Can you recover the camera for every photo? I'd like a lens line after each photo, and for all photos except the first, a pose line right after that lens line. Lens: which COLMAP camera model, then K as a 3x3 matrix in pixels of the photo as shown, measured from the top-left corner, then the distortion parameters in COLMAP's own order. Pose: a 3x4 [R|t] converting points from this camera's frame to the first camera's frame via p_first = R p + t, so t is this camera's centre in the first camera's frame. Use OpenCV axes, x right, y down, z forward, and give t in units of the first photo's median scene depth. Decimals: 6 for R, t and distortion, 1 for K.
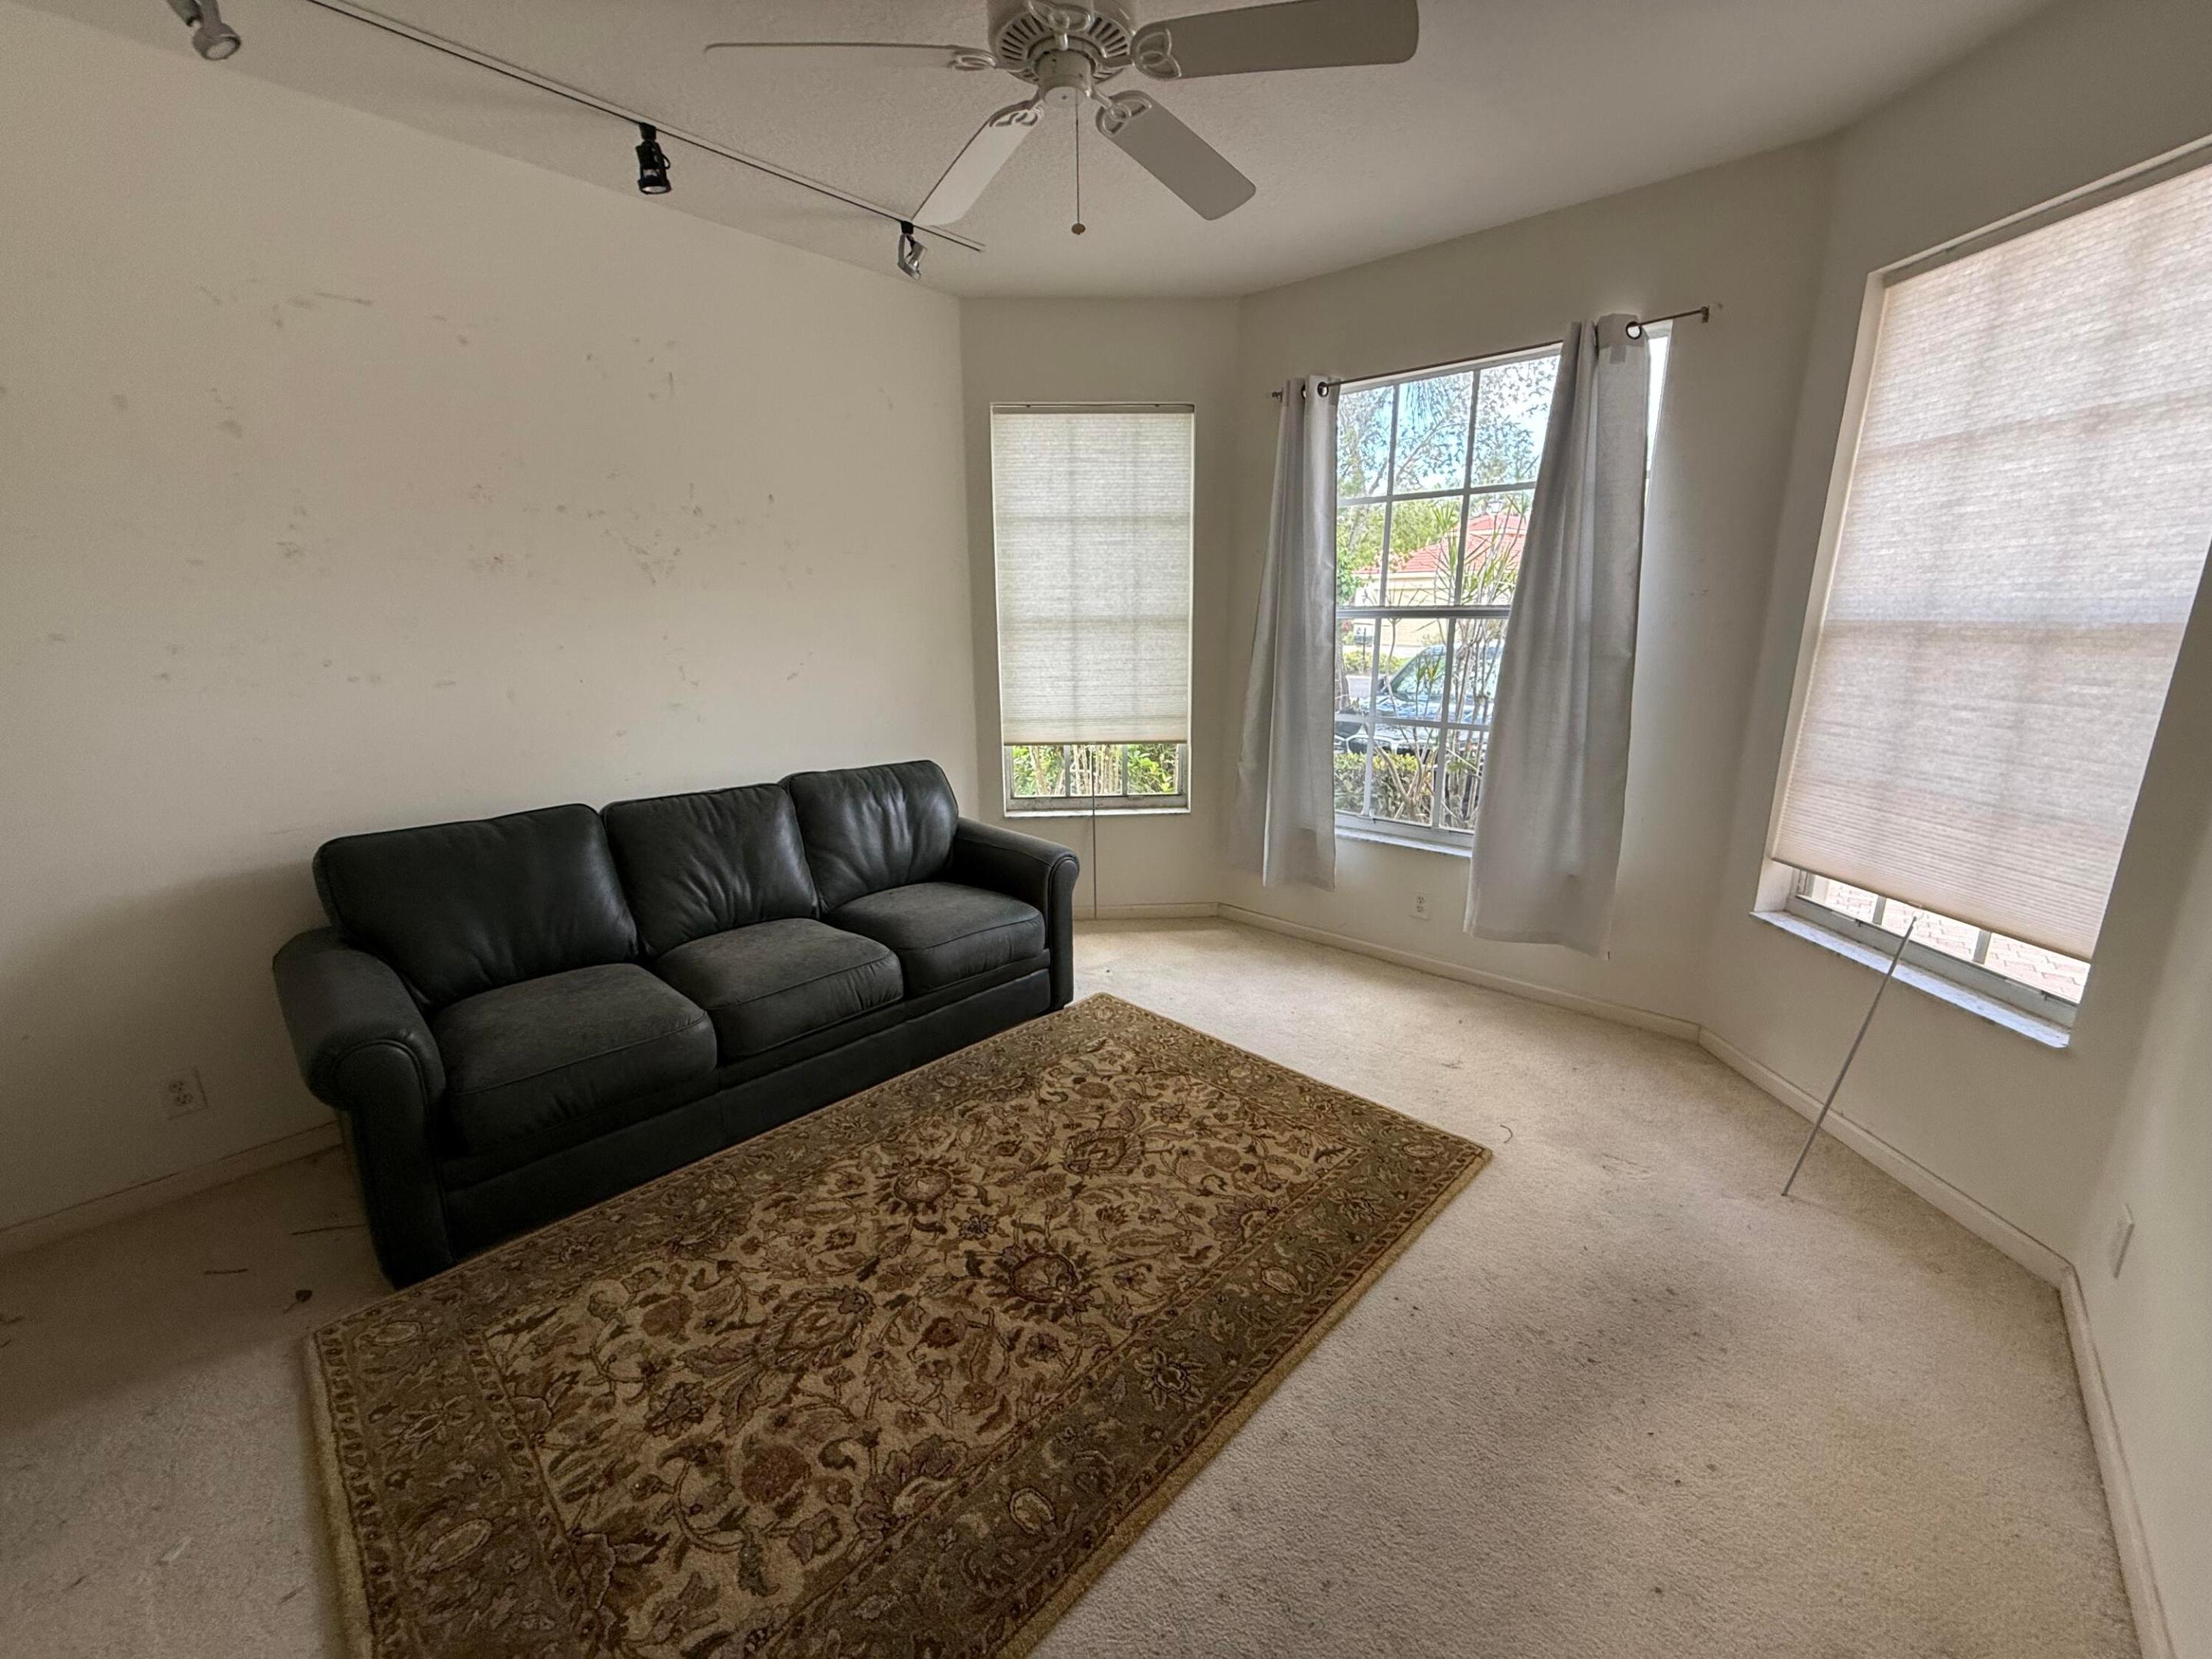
lens RADIAL K [[877.9, 0, 1100.0], [0, 877.9, 825.2], [0, 0, 1]] dist [-0.000127, 0.000028]
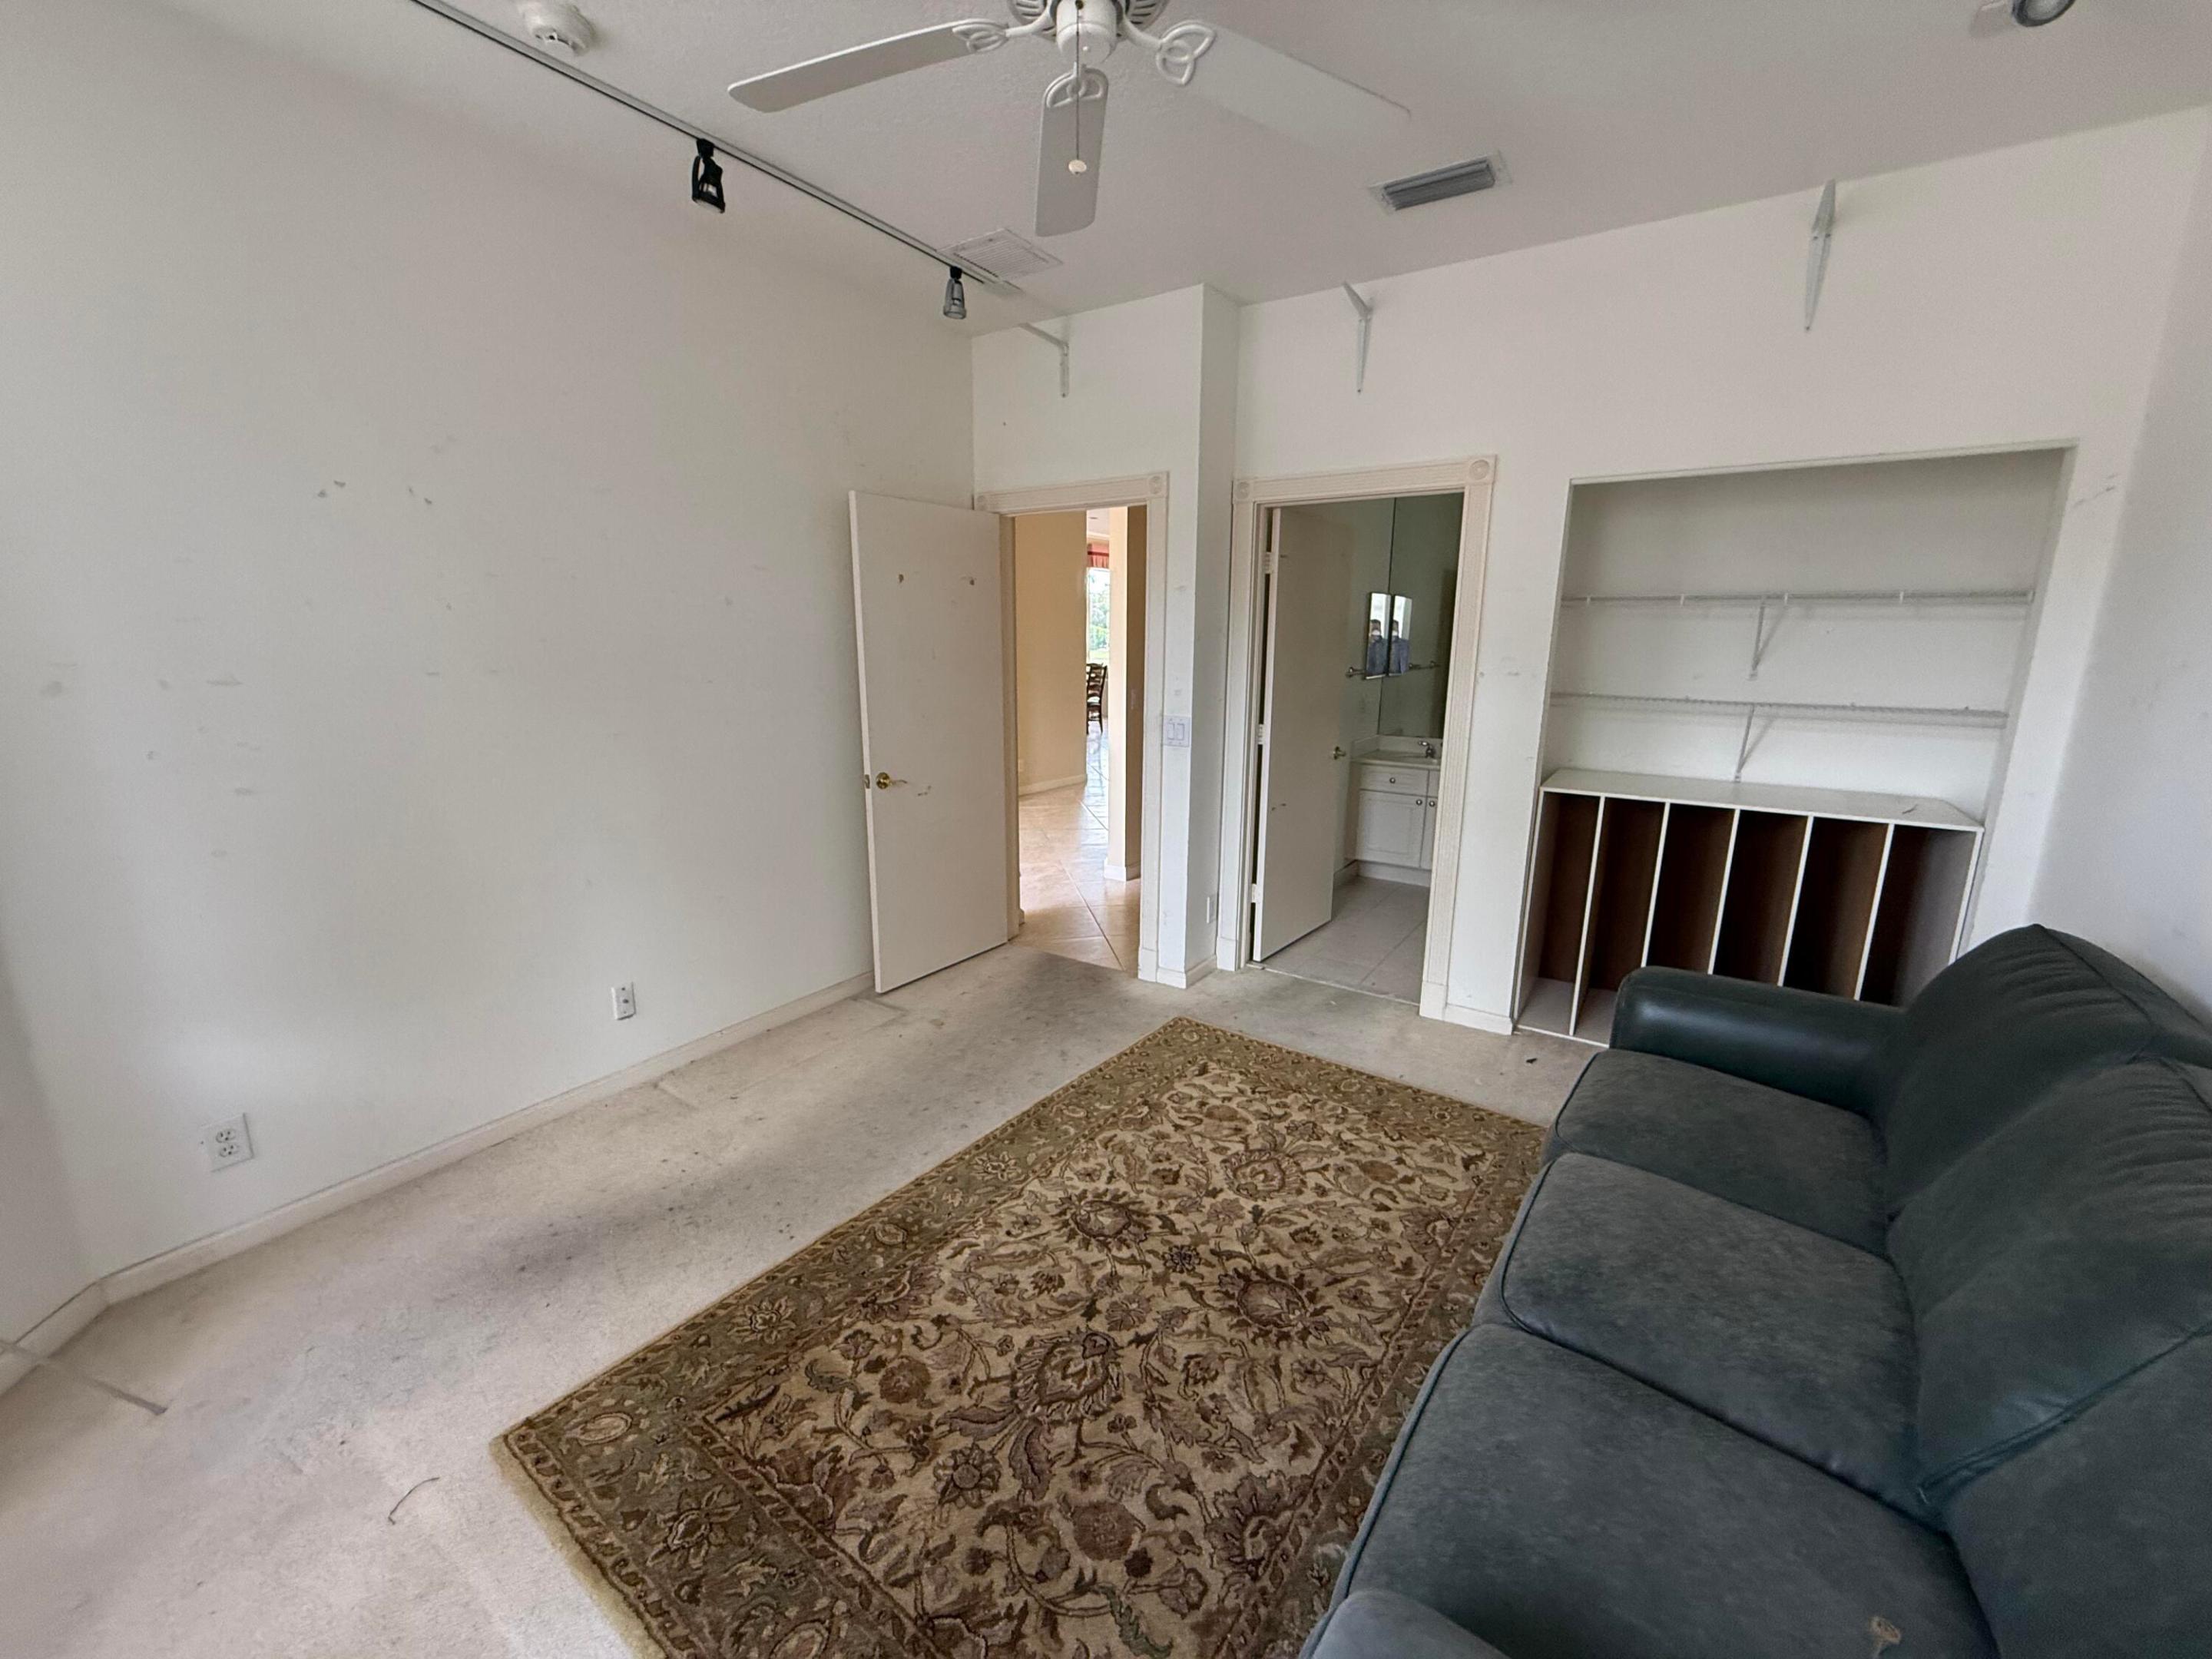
lens RADIAL K [[877.9, 0, 1100.0], [0, 877.9, 825.2], [0, 0, 1]] dist [-0.000127, 0.000028]
pose [[-0.990359, 0.030273, -0.135177, 0.074088], [-0.033138, 0.895723, 0.443376, -0.429692], [0.134503, 0.443581, -0.886084, 1.715630]]
